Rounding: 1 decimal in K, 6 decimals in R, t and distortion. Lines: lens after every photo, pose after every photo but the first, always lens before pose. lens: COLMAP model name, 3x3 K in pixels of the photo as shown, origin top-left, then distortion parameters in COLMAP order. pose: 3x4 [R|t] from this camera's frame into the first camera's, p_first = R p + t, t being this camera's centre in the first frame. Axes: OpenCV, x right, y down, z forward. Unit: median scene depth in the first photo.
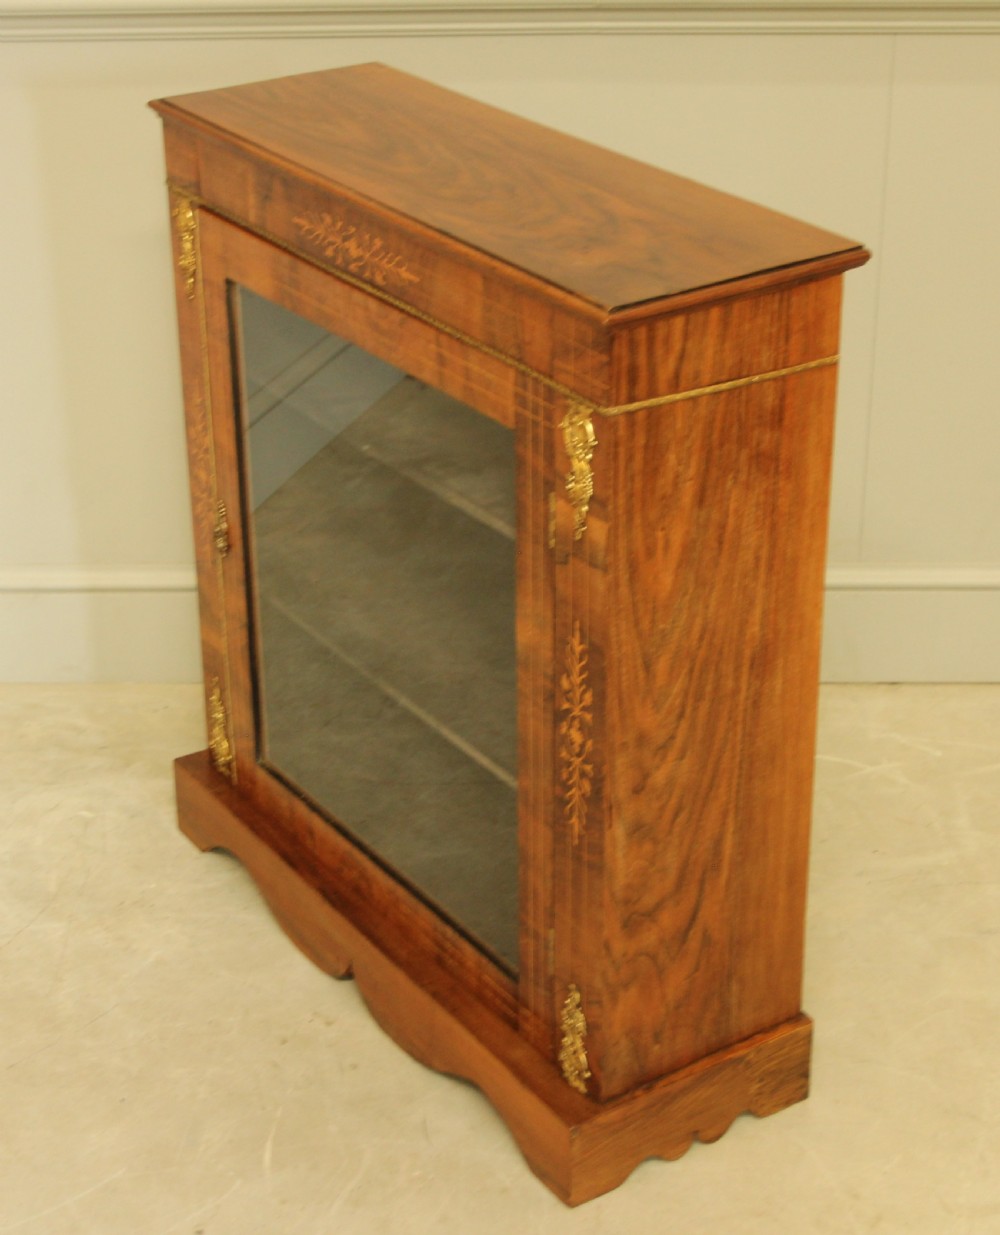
lens RADIAL K [[2312.8, 0, 500.0], [0, 2312.8, 617.5], [0, 0, 1]] dist [-0.028992, -0.109681]
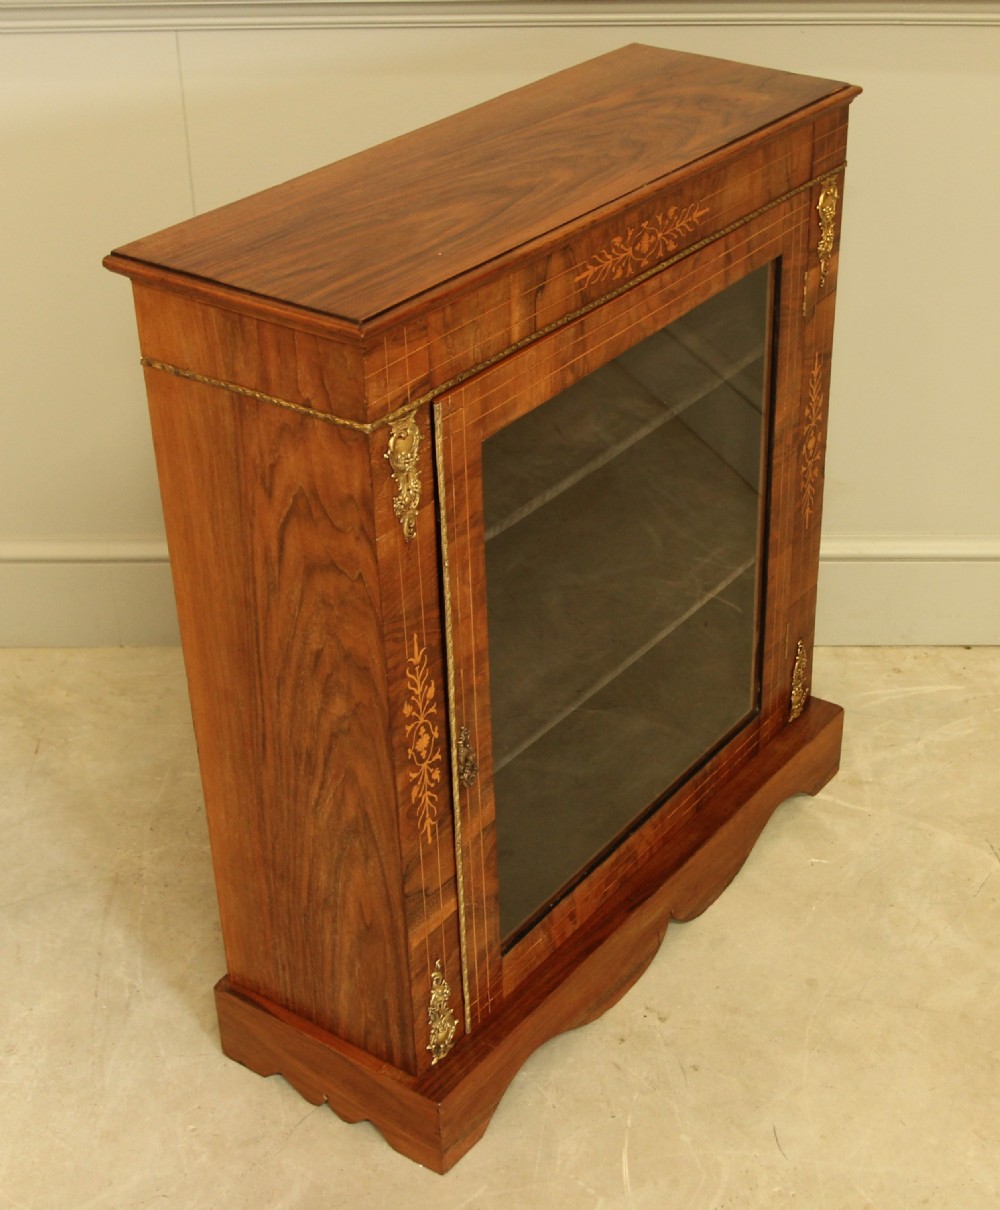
lens RADIAL K [[1925.7, 0, 596.8], [0, 1925.7, 609.3], [0, 0, 1]] dist [-0.062182, -0.041772]
pose [[-0.374125, -0.476126, 0.795824, -0.810832], [0.419882, 0.678181, 0.603133, -0.576805], [-0.826880, 0.559799, -0.053808, 1.188169]]
